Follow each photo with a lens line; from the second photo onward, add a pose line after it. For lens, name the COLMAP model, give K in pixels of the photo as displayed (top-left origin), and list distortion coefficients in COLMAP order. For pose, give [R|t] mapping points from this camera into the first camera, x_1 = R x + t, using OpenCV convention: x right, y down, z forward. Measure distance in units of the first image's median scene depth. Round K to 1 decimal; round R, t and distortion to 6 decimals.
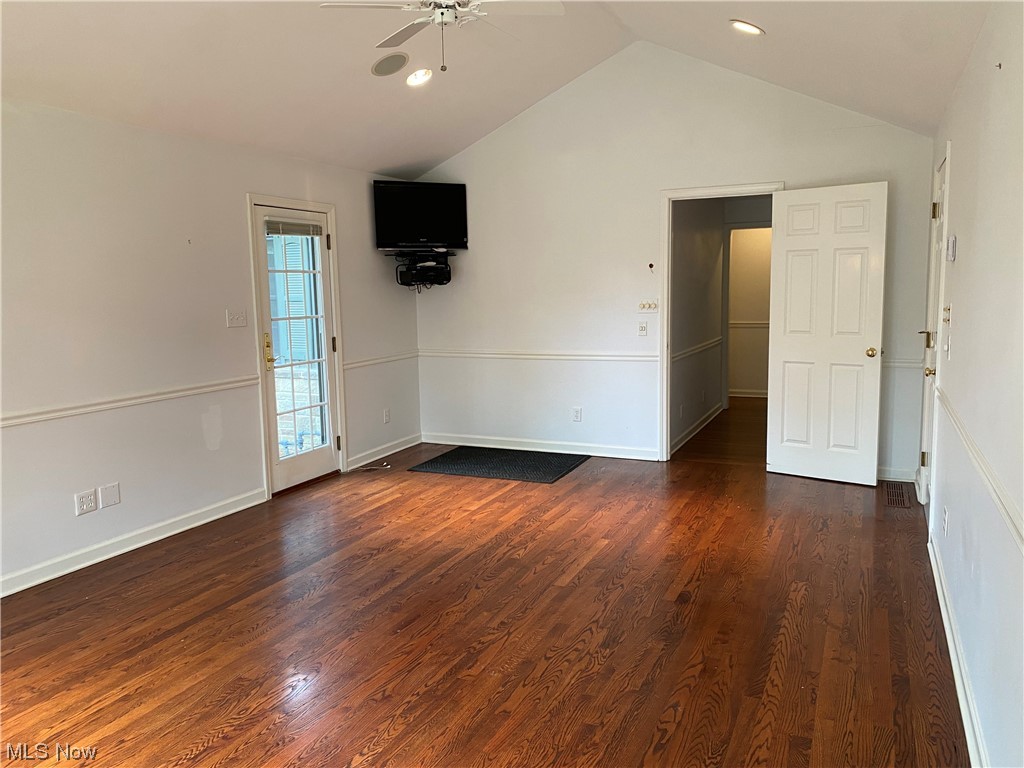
lens RADIAL K [[782.3, 0, 513.7], [0, 782.3, 384.4], [0, 0, 1]] dist [0.045485, -0.039121]
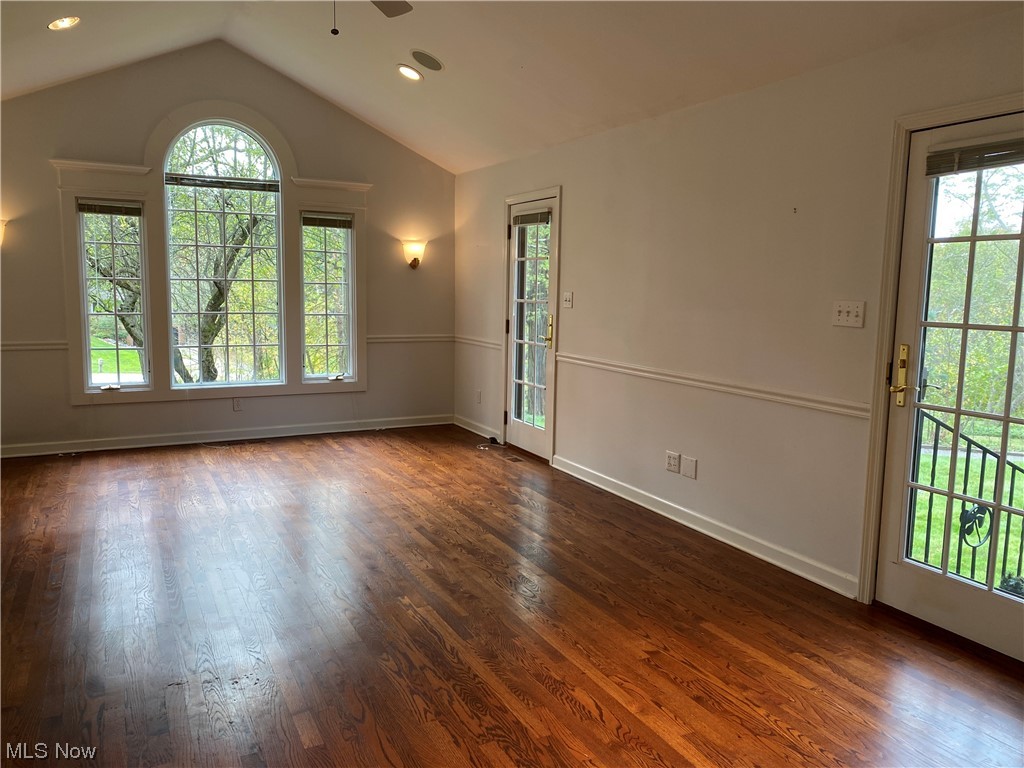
lens RADIAL K [[782.3, 0, 515.3], [0, 782.3, 385.1], [0, 0, 1]] dist [0.045485, -0.039121]
pose [[-0.638872, 0.108456, -0.761630, 0.399598], [-0.093768, 0.971654, 0.217018, -0.162095], [0.763577, 0.210064, -0.610592, 1.346206]]
